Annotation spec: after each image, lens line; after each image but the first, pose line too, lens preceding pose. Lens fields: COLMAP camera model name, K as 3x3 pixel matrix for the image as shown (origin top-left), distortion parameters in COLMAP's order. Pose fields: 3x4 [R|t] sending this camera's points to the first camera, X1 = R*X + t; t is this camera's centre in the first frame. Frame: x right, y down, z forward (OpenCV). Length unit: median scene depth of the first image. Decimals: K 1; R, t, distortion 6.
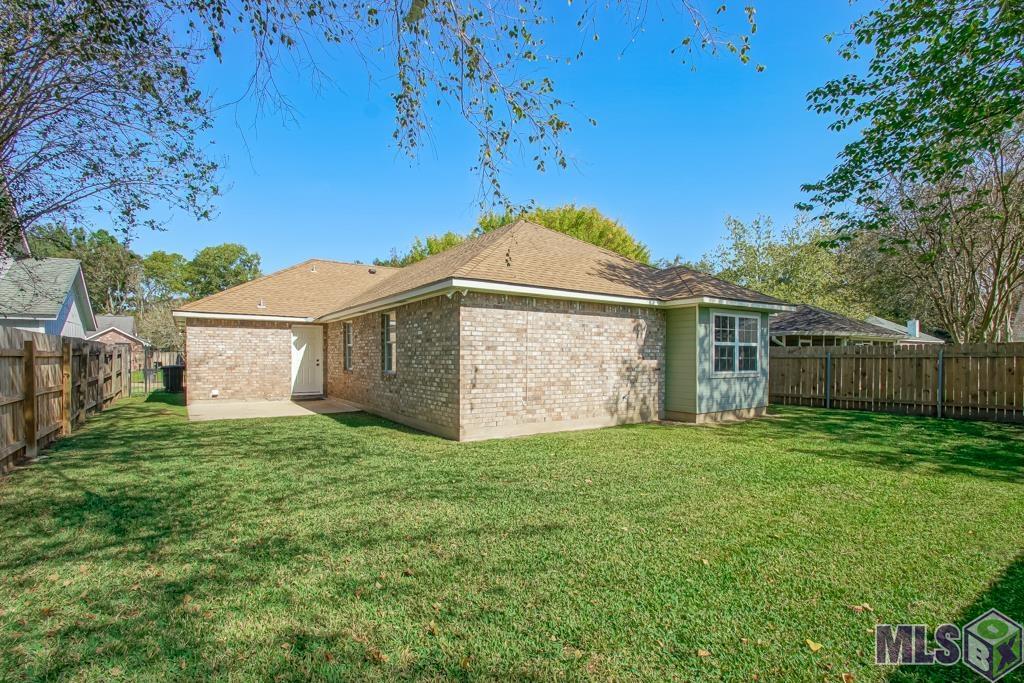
lens RADIAL K [[470.3, 0, 514.1], [0, 470.3, 351.0], [0, 0, 1]] dist [0.001869, -0.003522]
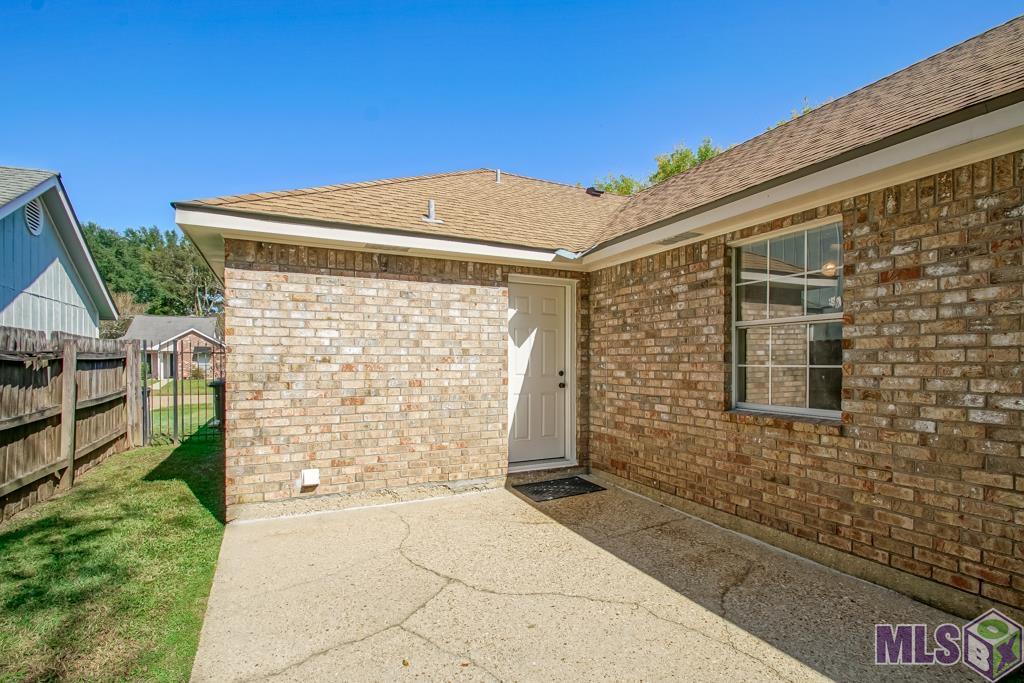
lens RADIAL K [[470.3, 0, 508.9], [0, 470.3, 349.0], [0, 0, 1]] dist [0.001869, -0.003522]
pose [[0.989250, -0.007126, -0.146061, -0.428921], [0.005229, 0.999897, -0.013368, 0.005844], [0.146142, 0.012460, 0.989185, 0.663034]]
